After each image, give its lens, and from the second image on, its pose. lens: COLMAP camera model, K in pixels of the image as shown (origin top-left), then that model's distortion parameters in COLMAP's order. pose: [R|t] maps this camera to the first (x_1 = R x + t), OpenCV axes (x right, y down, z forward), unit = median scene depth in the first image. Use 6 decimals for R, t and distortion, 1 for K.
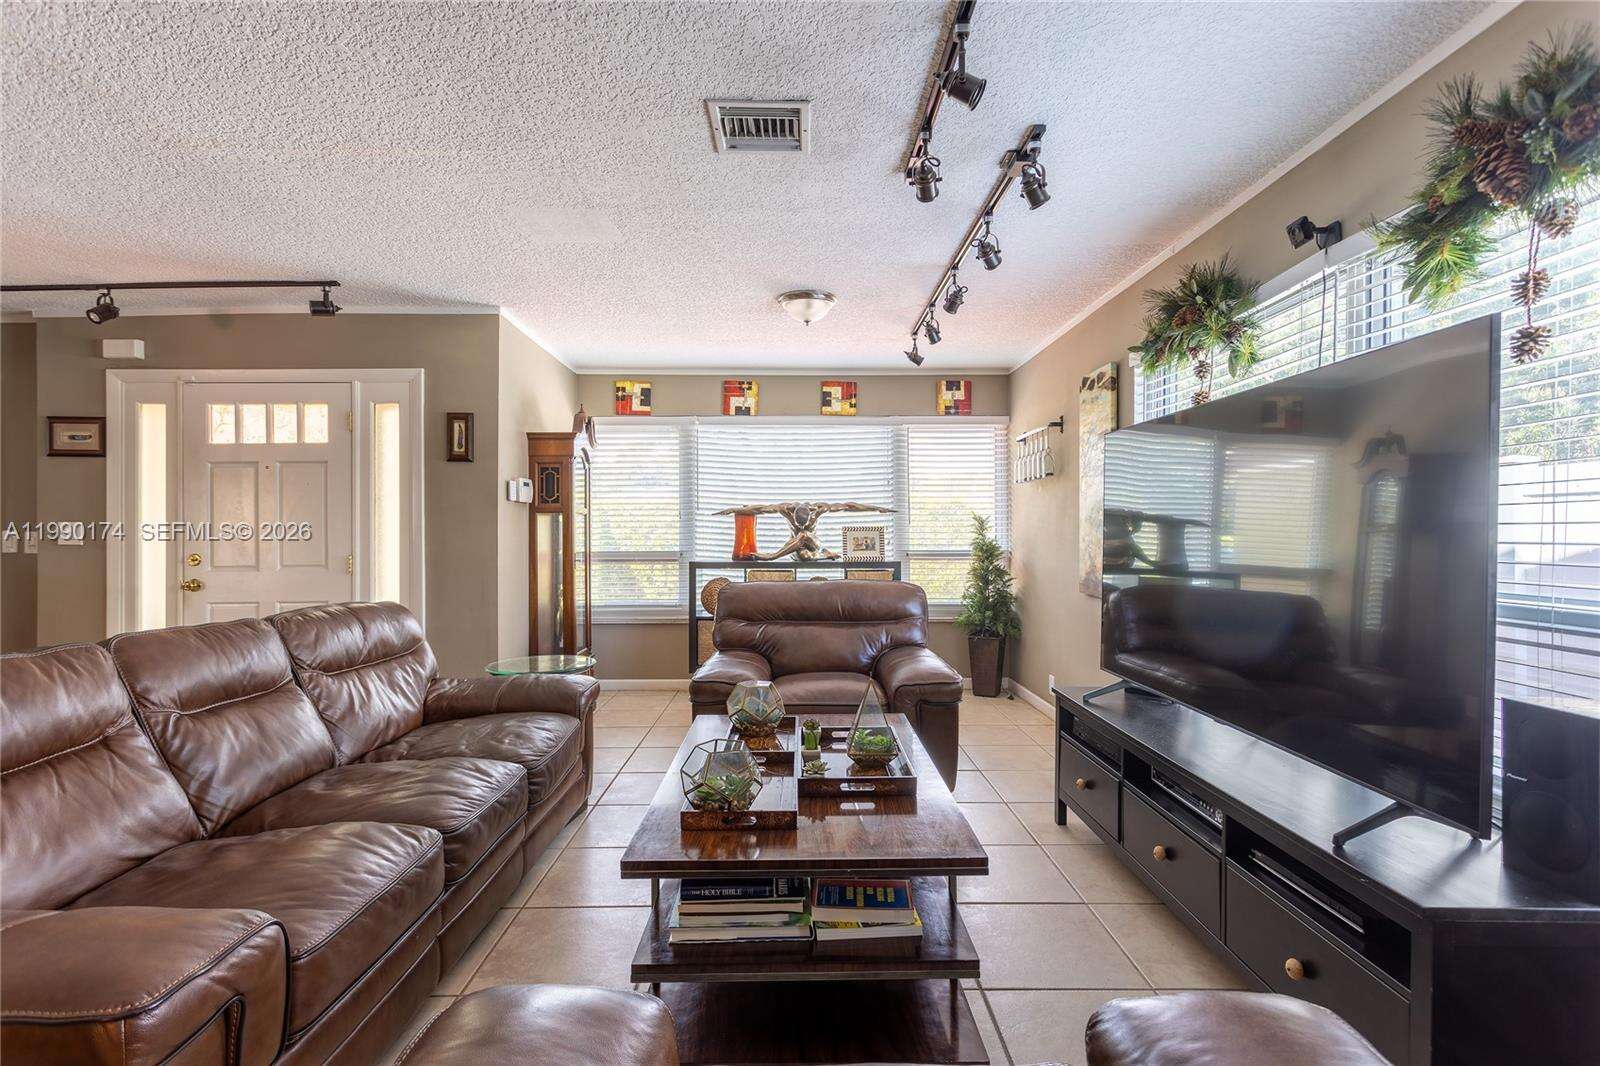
lens RADIAL K [[757.5, 0, 797.0], [0, 757.5, 538.6], [0, 0, 1]] dist [-0.000683, 0.002940]
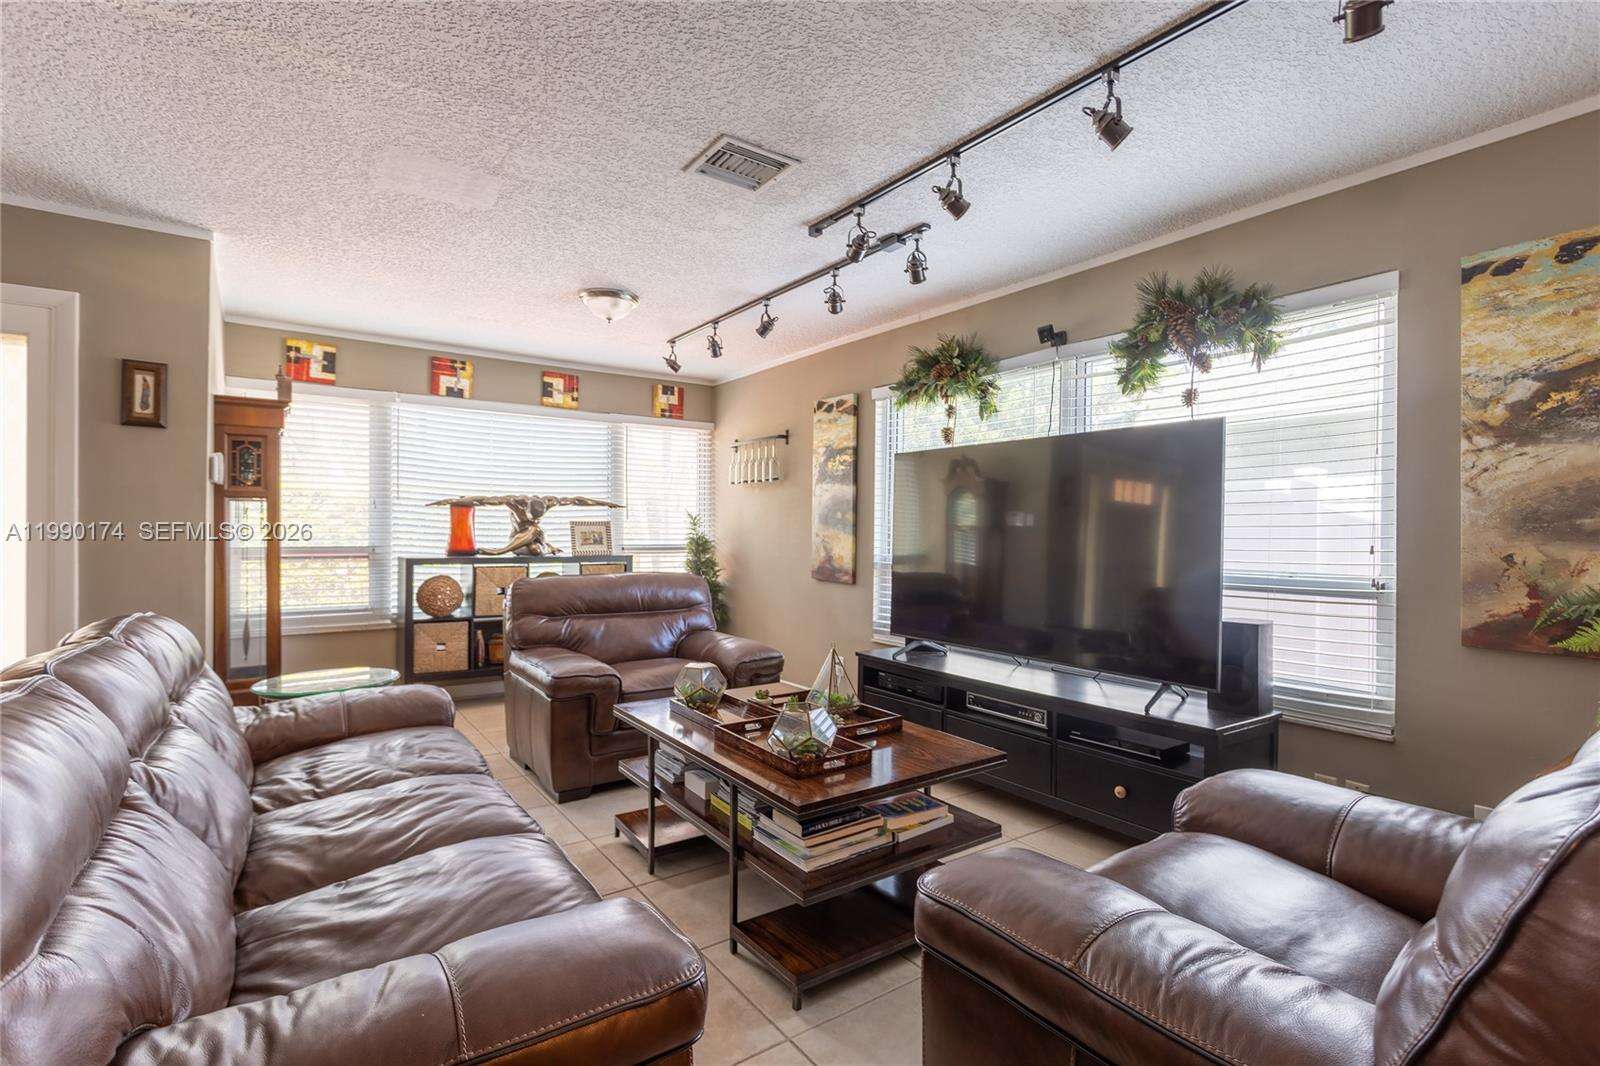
lens RADIAL K [[757.5, 0, 808.2], [0, 757.5, 534.9], [0, 0, 1]] dist [-0.000683, 0.002940]
pose [[0.819893, 0.003688, 0.572505, -0.262700], [-0.004087, 0.999991, -0.000588, 0.002205], [-0.572502, -0.001857, 0.819901, 0.009203]]
